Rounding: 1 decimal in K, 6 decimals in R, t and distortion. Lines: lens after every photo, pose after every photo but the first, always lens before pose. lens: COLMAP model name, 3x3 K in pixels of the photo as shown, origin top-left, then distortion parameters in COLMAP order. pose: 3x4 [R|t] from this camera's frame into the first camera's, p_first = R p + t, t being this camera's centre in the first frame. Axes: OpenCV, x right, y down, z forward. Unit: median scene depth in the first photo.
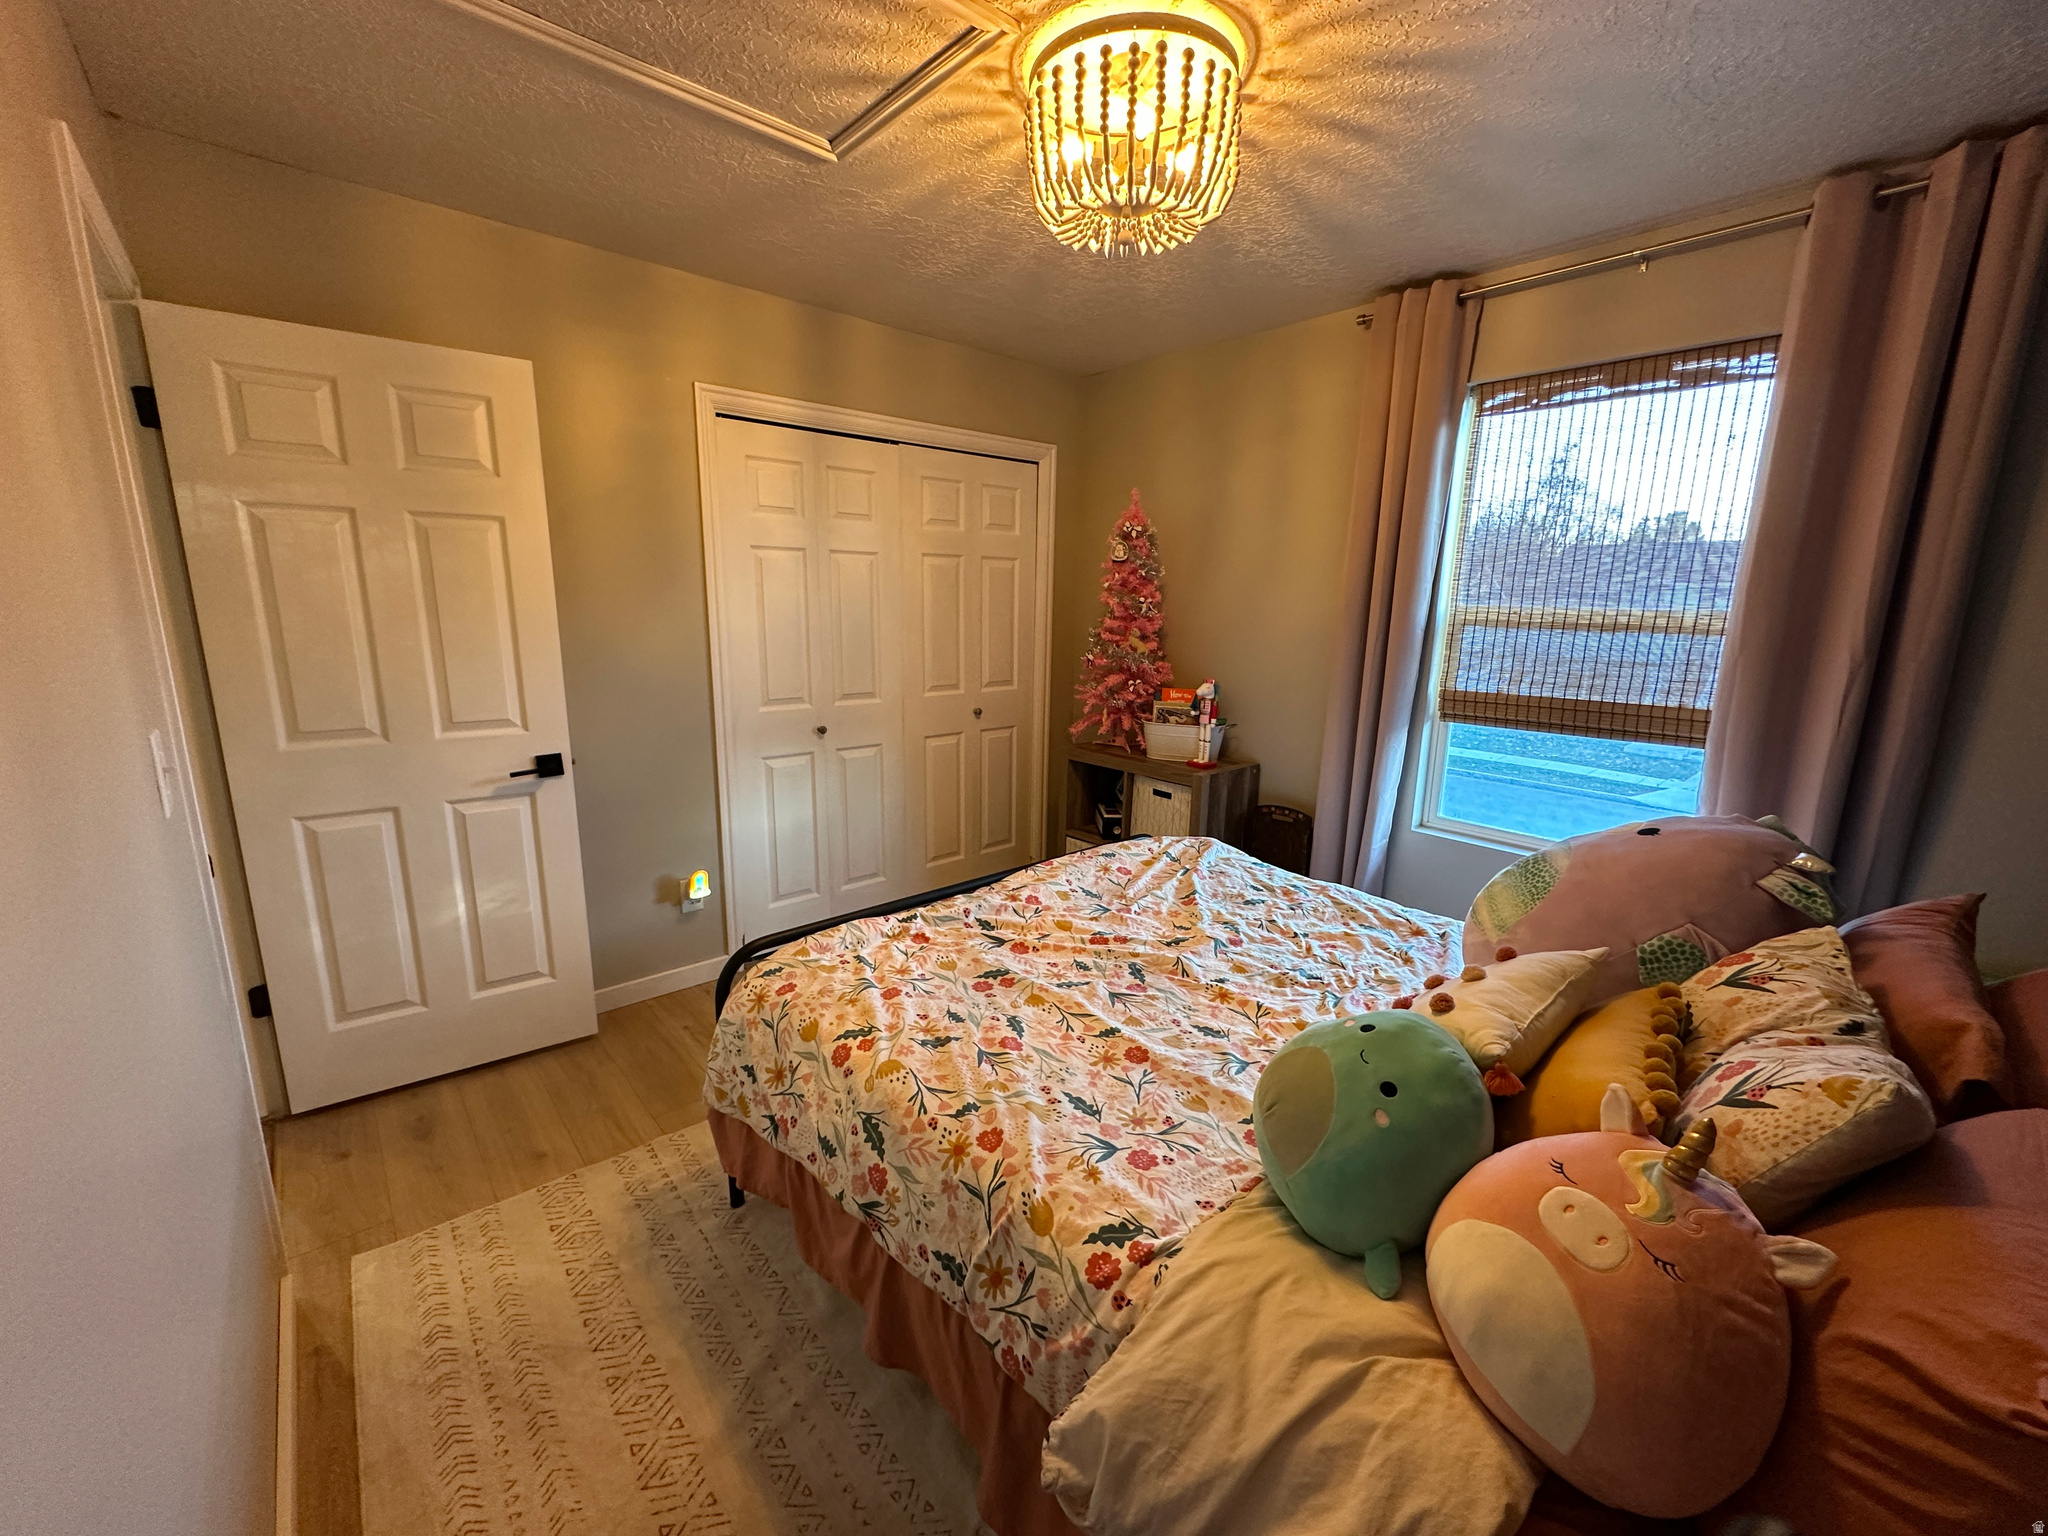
lens RADIAL K [[813.3, 0, 1026.9], [0, 813.3, 768.7], [0, 0, 1]] dist [-0.003401, 0.000786]
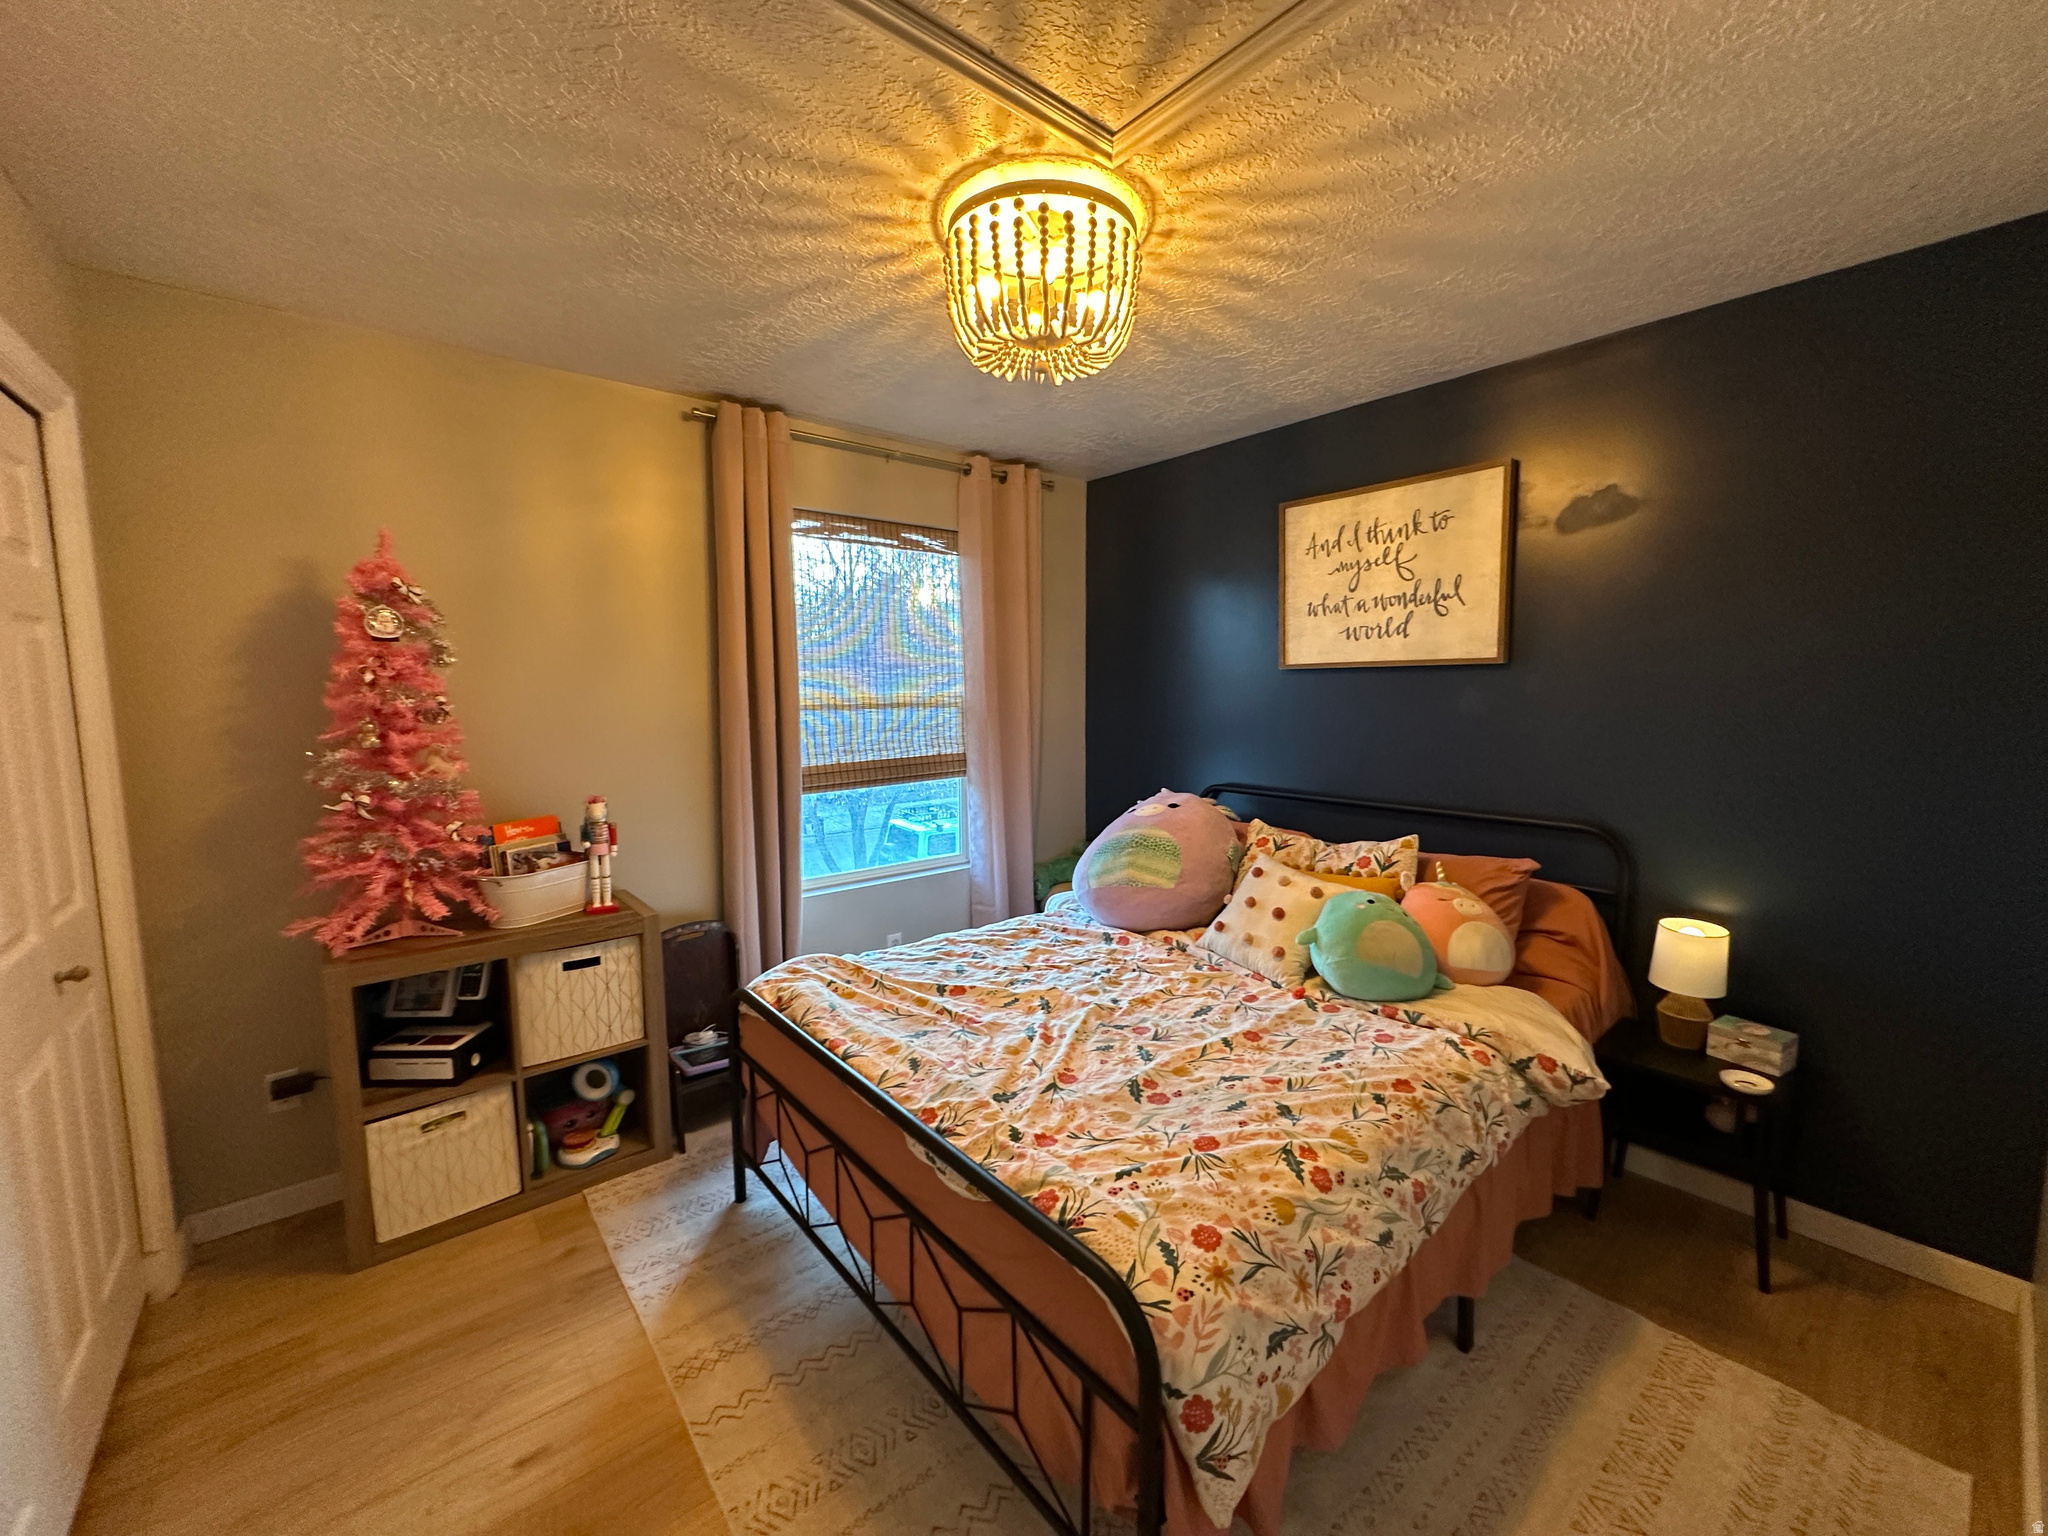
lens RADIAL K [[813.3, 0, 1026.9], [0, 813.3, 768.7], [0, 0, 1]] dist [-0.003401, 0.000786]
pose [[0.031767, -0.120485, 0.992207, -0.901414], [0.212621, 0.970801, 0.111079, -0.232825], [-0.976618, 0.207436, 0.056457, 0.952692]]
